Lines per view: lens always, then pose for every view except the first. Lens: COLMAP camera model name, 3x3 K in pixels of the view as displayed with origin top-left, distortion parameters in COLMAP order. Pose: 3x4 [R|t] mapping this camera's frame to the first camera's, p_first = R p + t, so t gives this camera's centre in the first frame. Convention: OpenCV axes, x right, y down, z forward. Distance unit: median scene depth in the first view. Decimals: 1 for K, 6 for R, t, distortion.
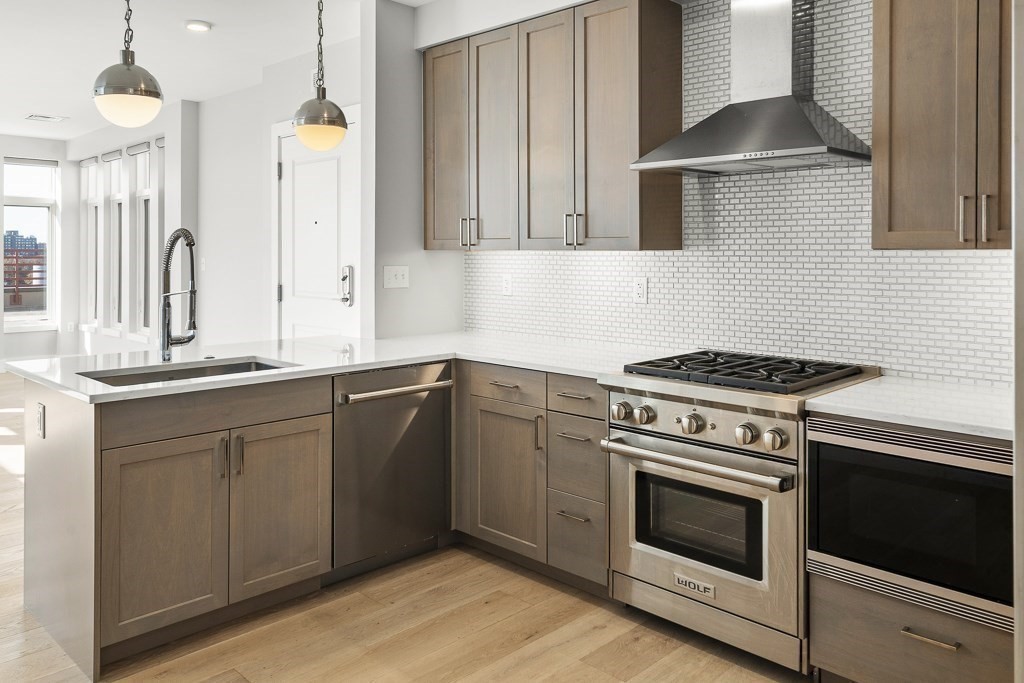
lens RADIAL K [[775.4, 0, 512.0], [0, 775.4, 254.1], [0, 0, 1]] dist [0.006256, -0.000163]
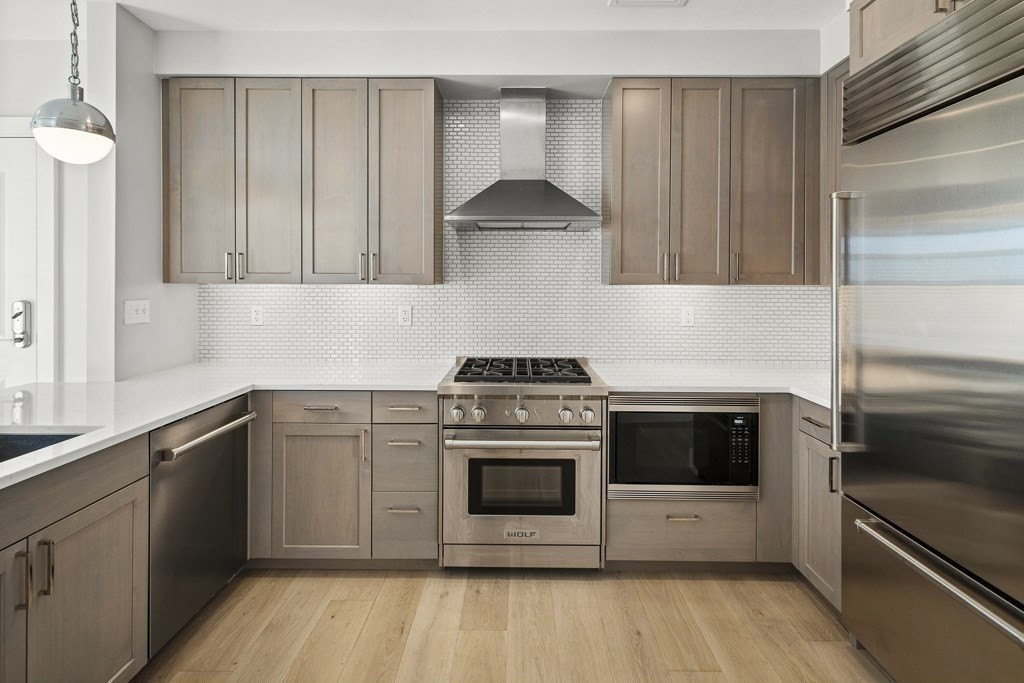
lens RADIAL K [[507.7, 0, 512.5], [0, 507.7, 286.5], [0, 0, 1]] dist [0.003123, 0.000883]
pose [[0.717071, 0.000187, 0.697000, -0.315782], [-0.000142, 1.000000, -0.000123, -0.001266], [-0.697000, -0.000011, 0.717071, 0.307230]]
